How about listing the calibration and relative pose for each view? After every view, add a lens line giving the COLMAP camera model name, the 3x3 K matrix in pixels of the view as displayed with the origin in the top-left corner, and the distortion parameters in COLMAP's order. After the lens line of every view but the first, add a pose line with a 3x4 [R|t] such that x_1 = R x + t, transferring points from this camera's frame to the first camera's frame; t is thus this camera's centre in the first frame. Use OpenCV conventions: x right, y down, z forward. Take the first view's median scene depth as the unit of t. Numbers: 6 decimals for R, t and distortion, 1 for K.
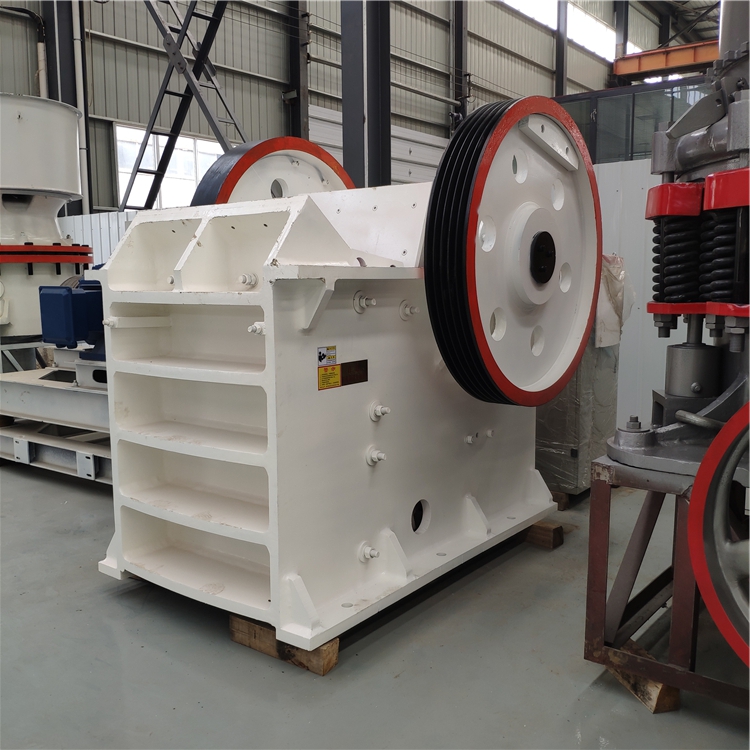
lens RADIAL K [[767.9, 0, 375.0], [0, 767.9, 375.0], [0, 0, 1]] dist [0.112461, -0.288123]
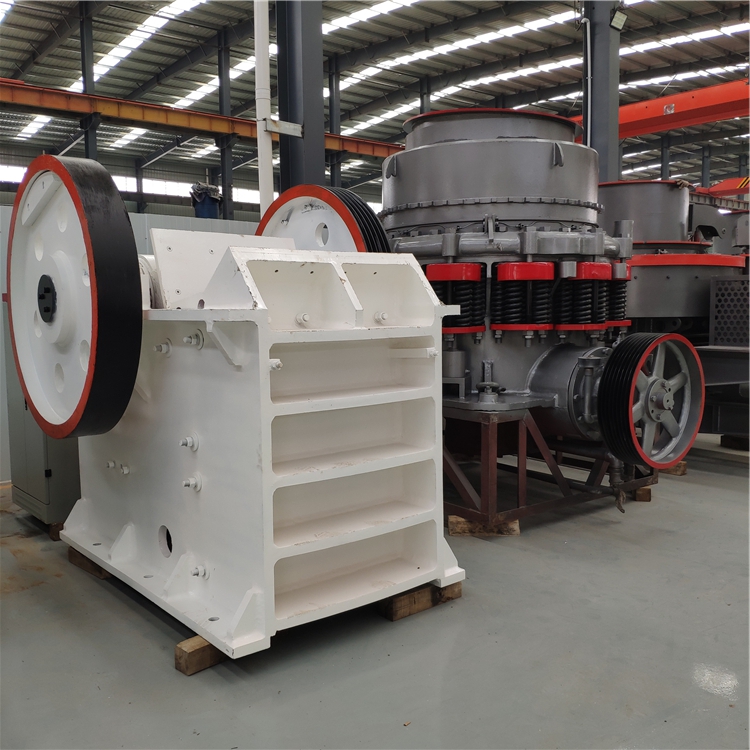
lens RADIAL K [[766.3, 0, 375.0], [0, 766.3, 375.0], [0, 0, 1]] dist [0.104272, -0.204228]
pose [[0.218237, -0.082815, 0.972376, -0.782125], [0.132862, 0.989637, 0.054466, -0.057376], [-0.966809, 0.117305, 0.226979, 0.431644]]
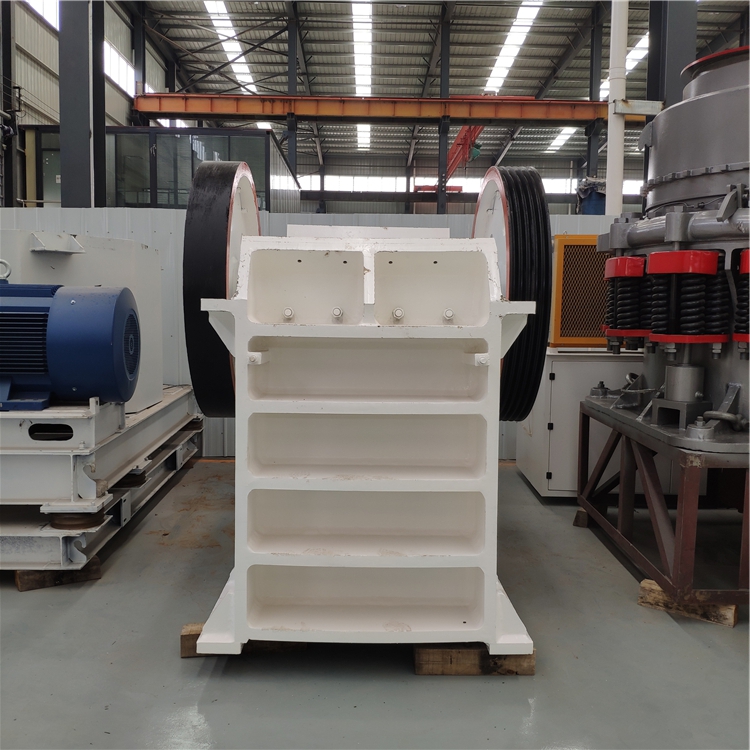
lens RADIAL K [[767.9, 0, 375.0], [0, 767.9, 375.0], [0, 0, 1]] dist [0.112461, -0.288123]
pose [[0.779559, -0.034138, 0.625397, -0.501552], [0.058878, 0.998086, -0.018911, -0.015152], [-0.623555, 0.051564, 0.780077, 0.143880]]
